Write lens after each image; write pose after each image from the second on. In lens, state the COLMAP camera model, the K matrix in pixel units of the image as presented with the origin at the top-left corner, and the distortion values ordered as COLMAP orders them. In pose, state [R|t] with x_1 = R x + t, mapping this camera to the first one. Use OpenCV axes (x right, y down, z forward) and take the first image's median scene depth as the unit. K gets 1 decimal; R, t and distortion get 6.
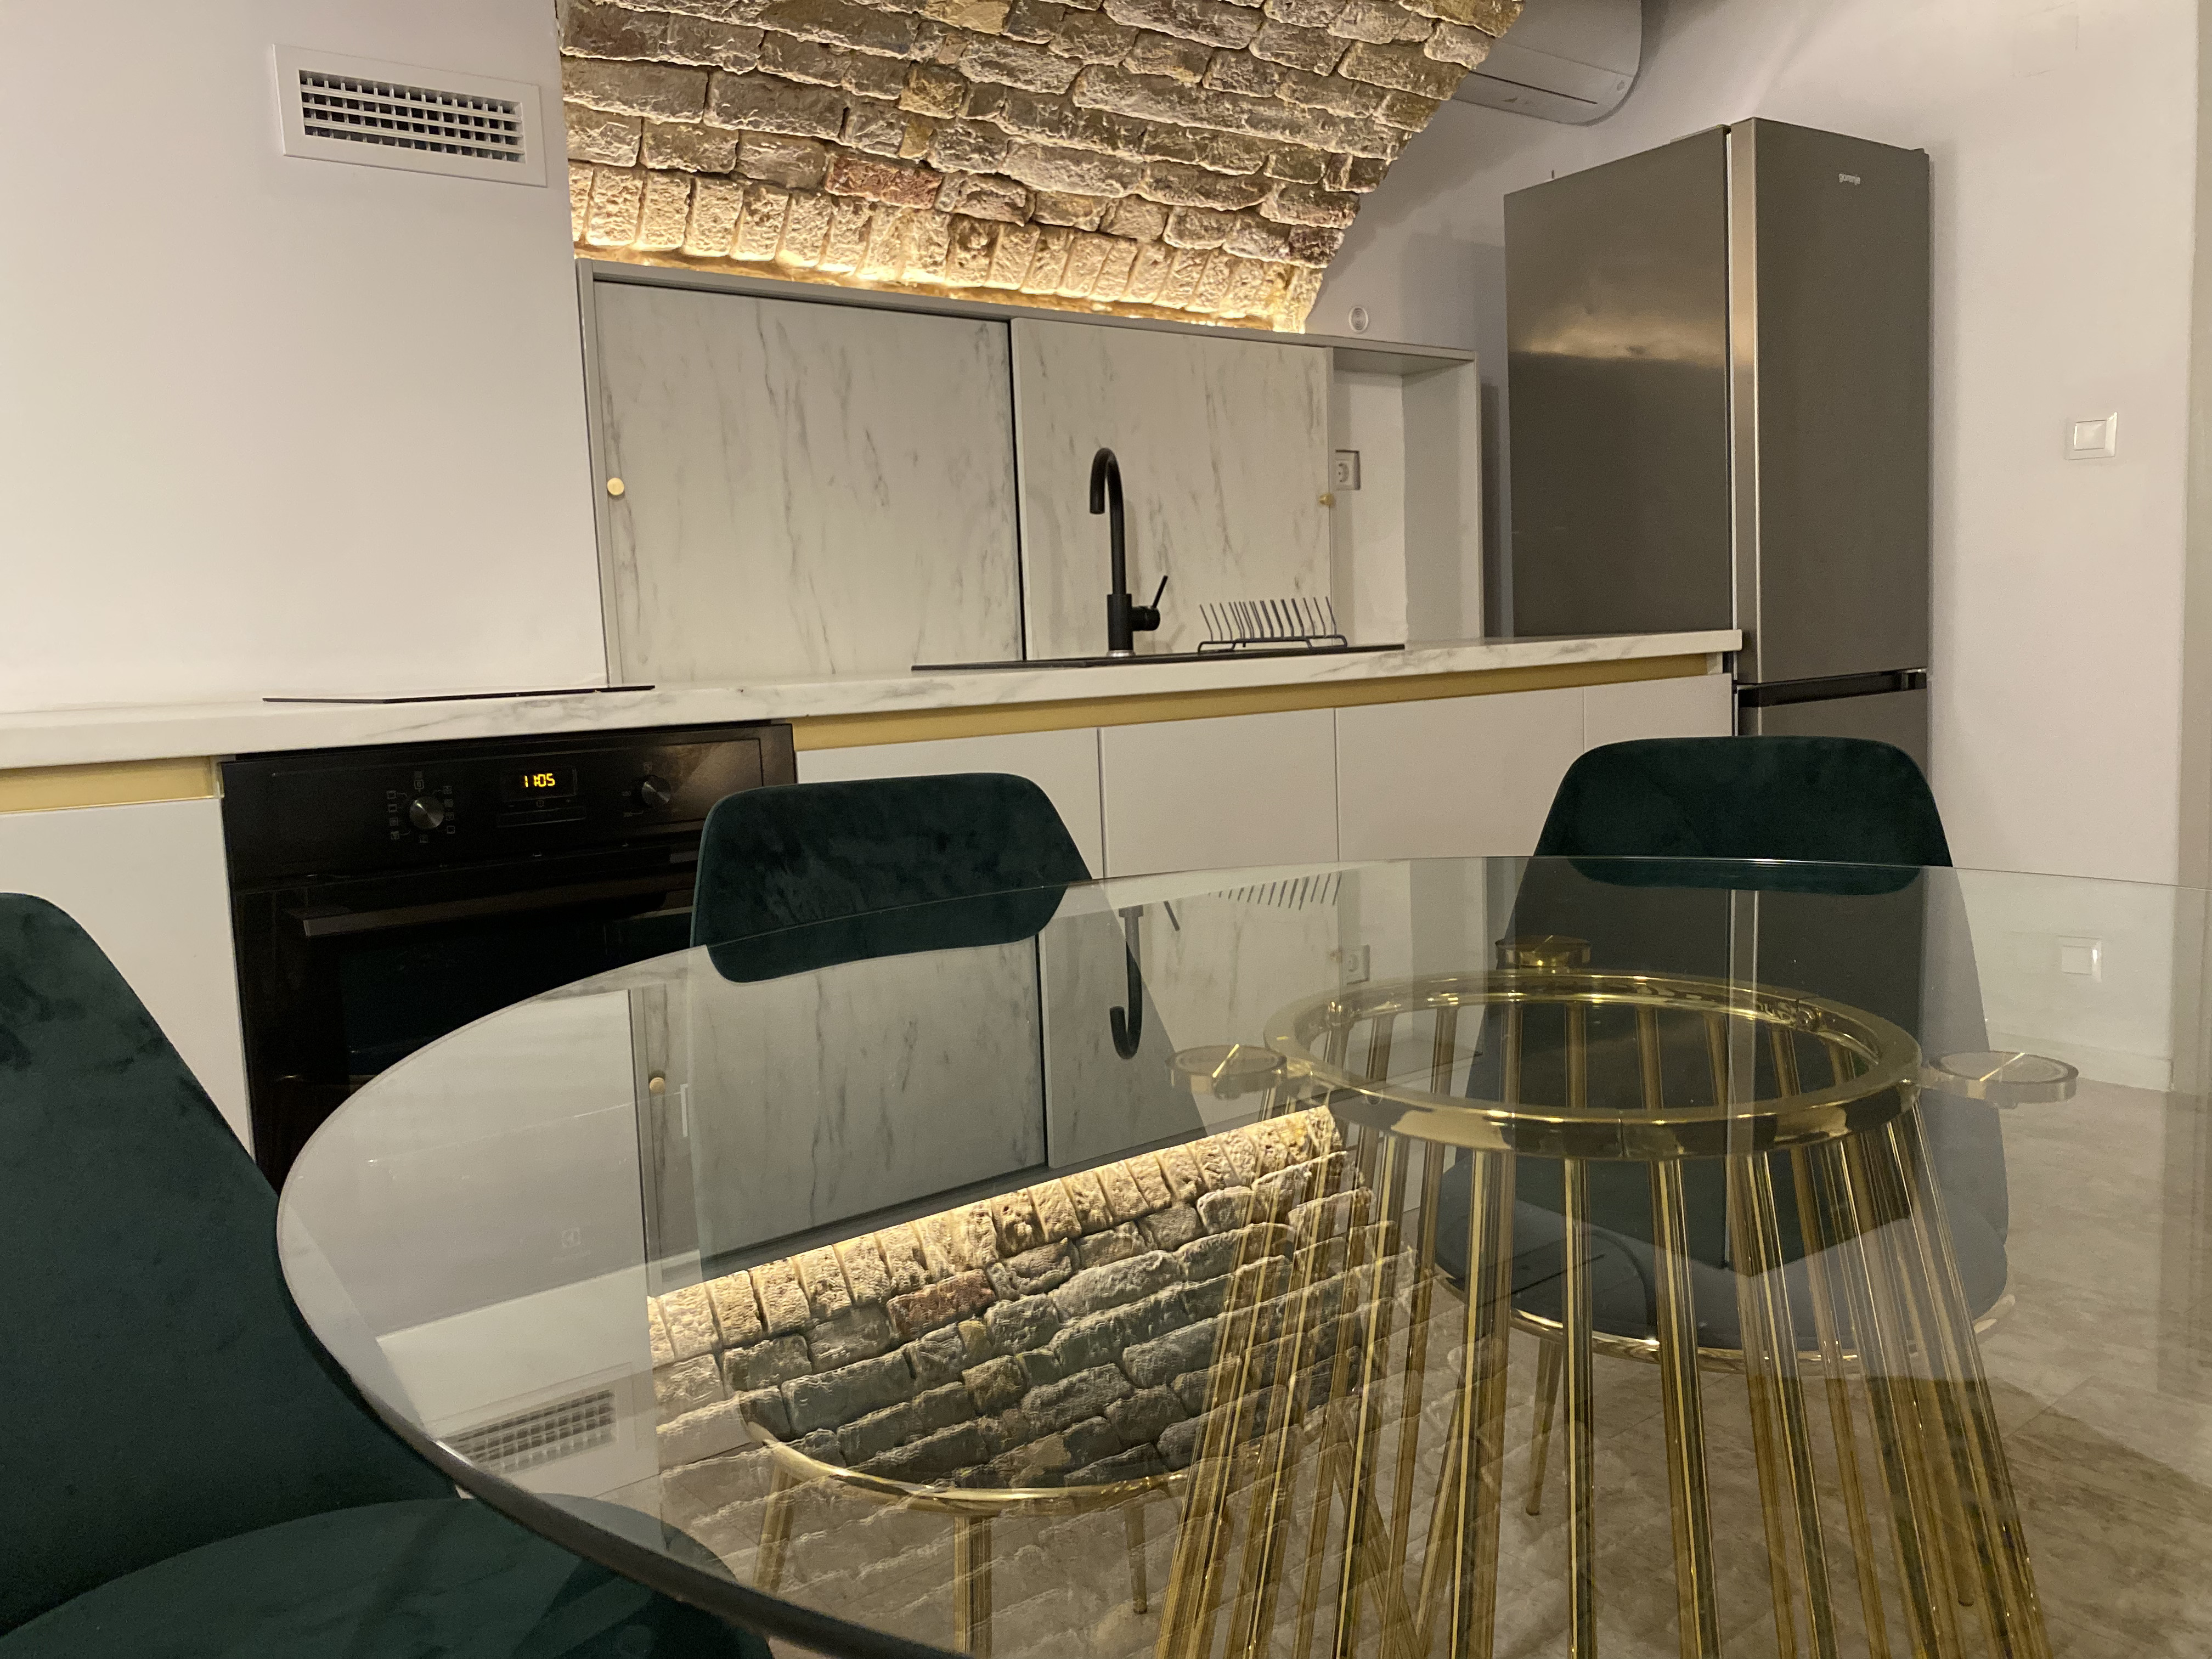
lens RADIAL K [[1699.7, 0, 1106.0], [0, 1699.7, 829.5], [0, 0, 1]] dist [0.009356, 0.003283]
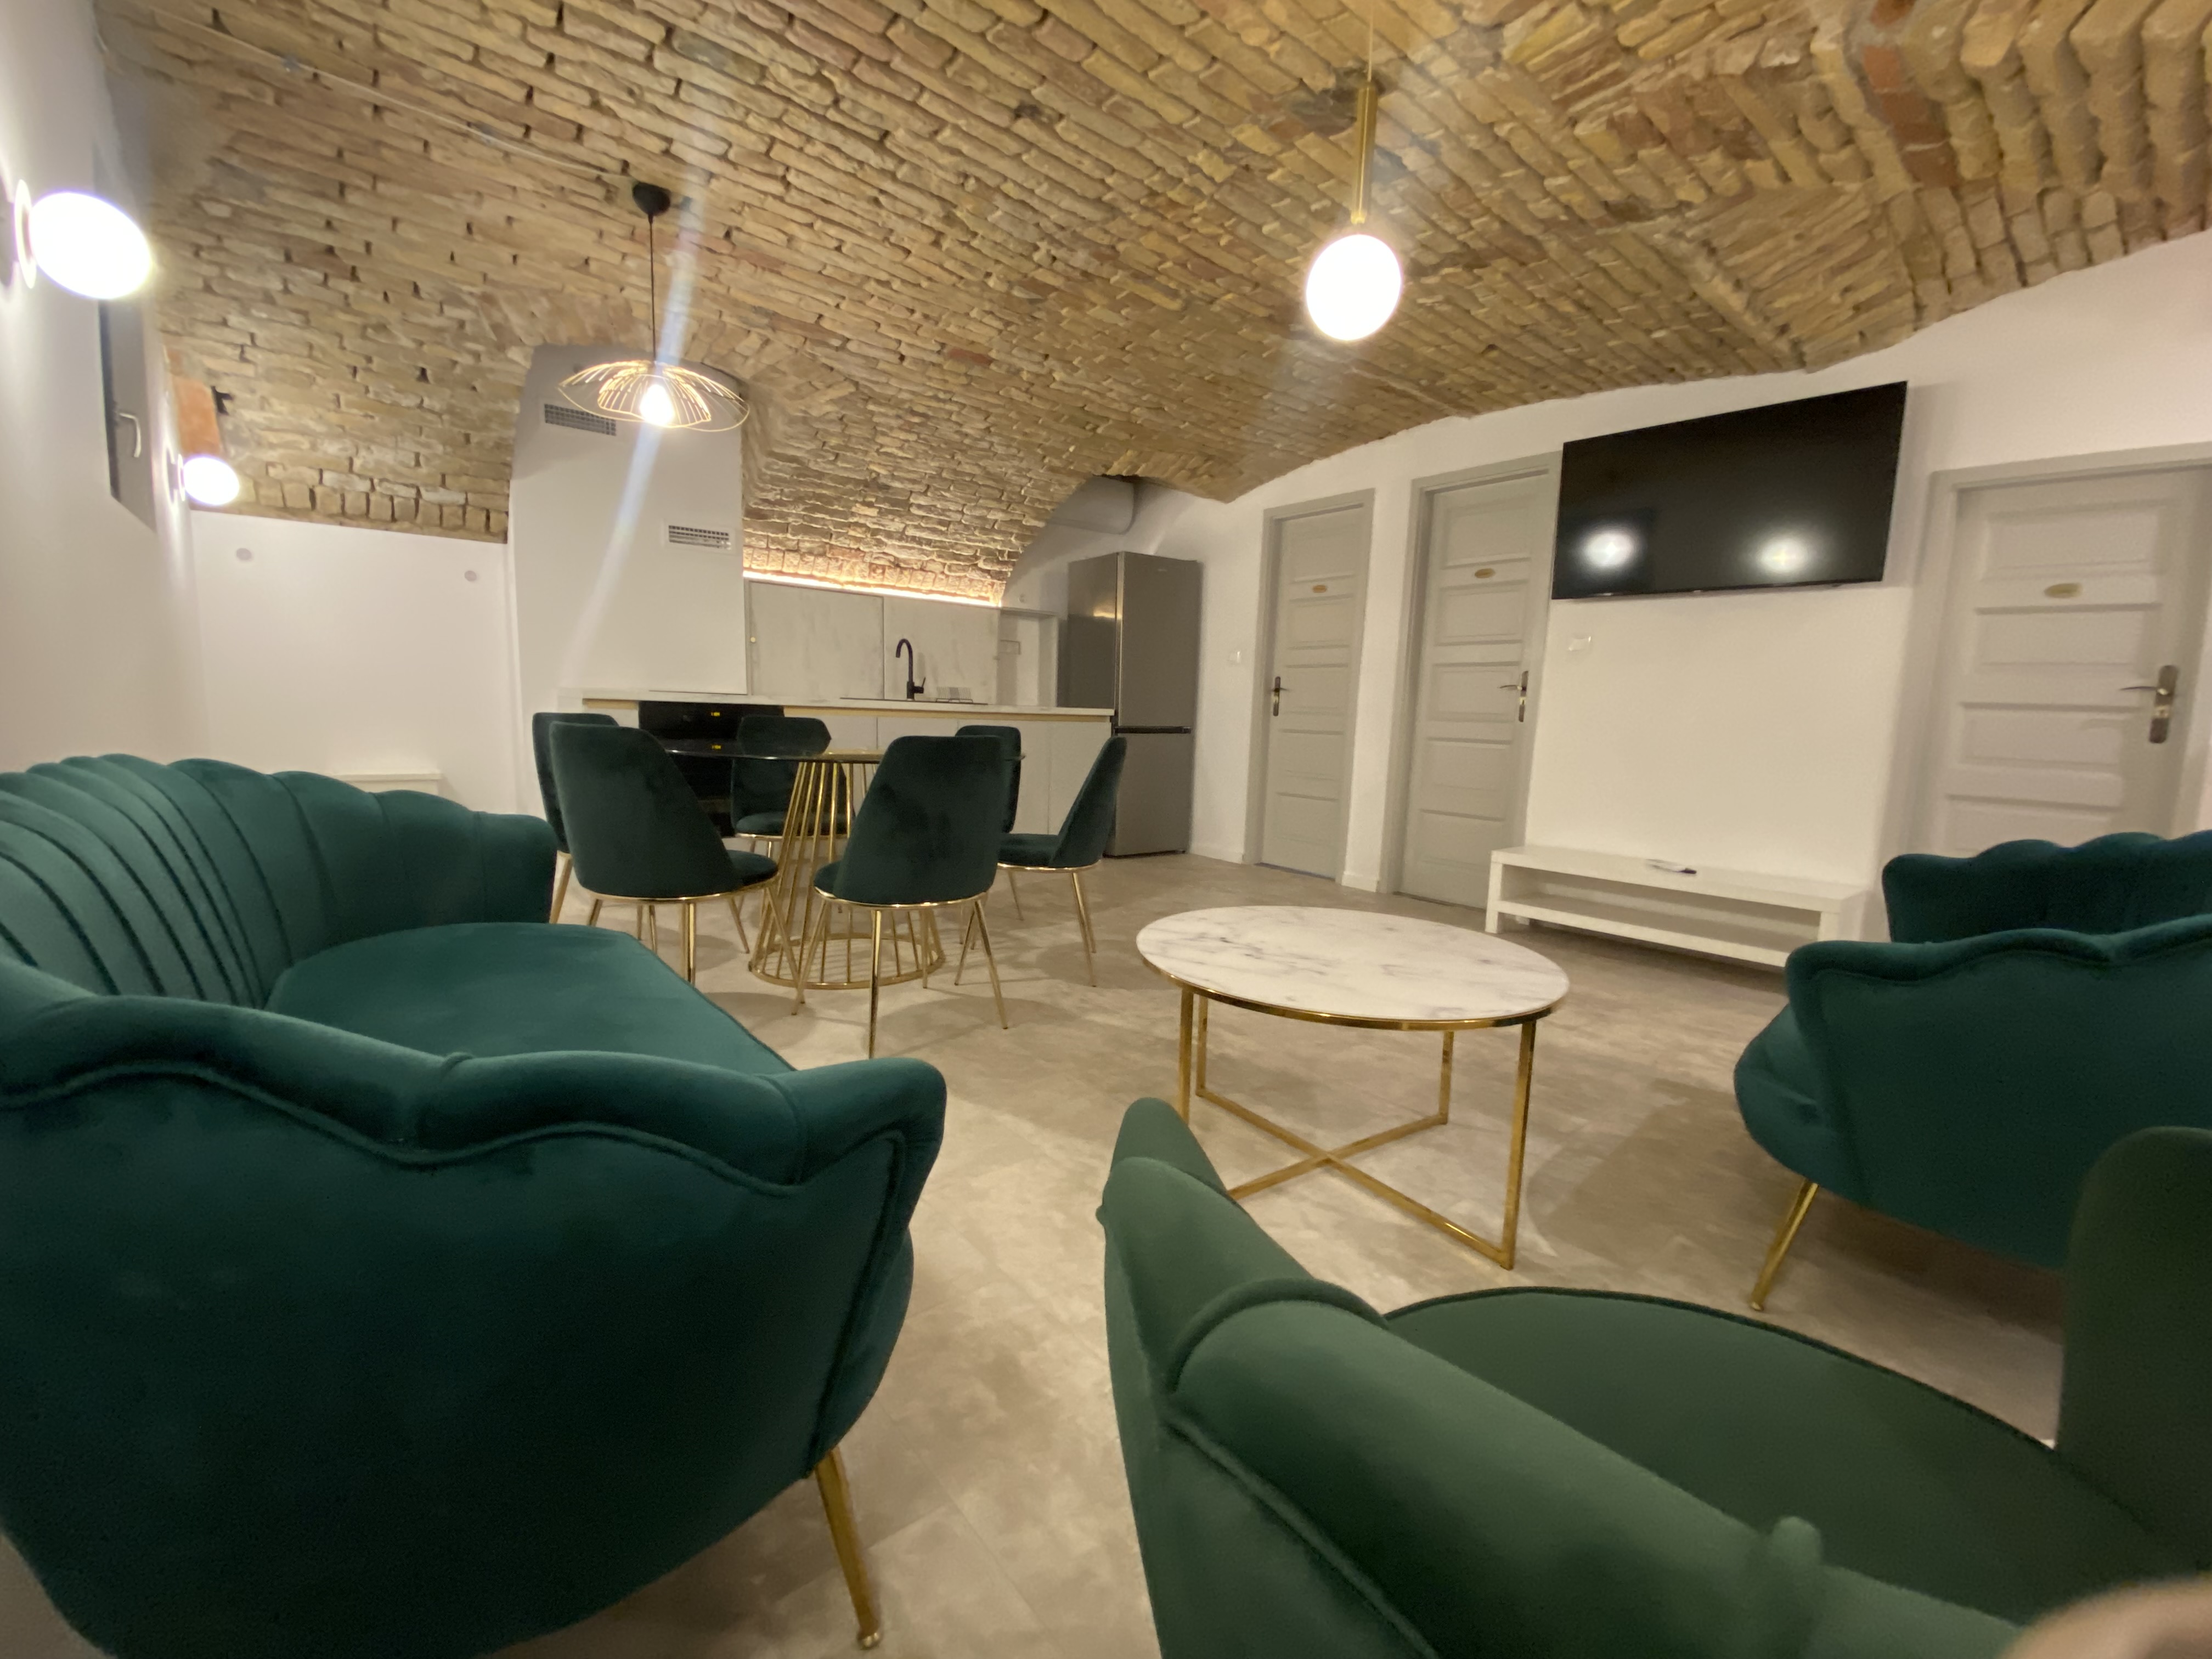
lens RADIAL K [[845.3, 0, 1106.0], [0, 845.3, 829.5], [0, 0, 1]] dist [0.001963, -0.000100]
pose [[0.997052, 0.067916, 0.035701, 0.344277], [-0.068657, 0.997441, 0.019941, 0.089728], [-0.034255, -0.022333, 0.999164, -0.666903]]
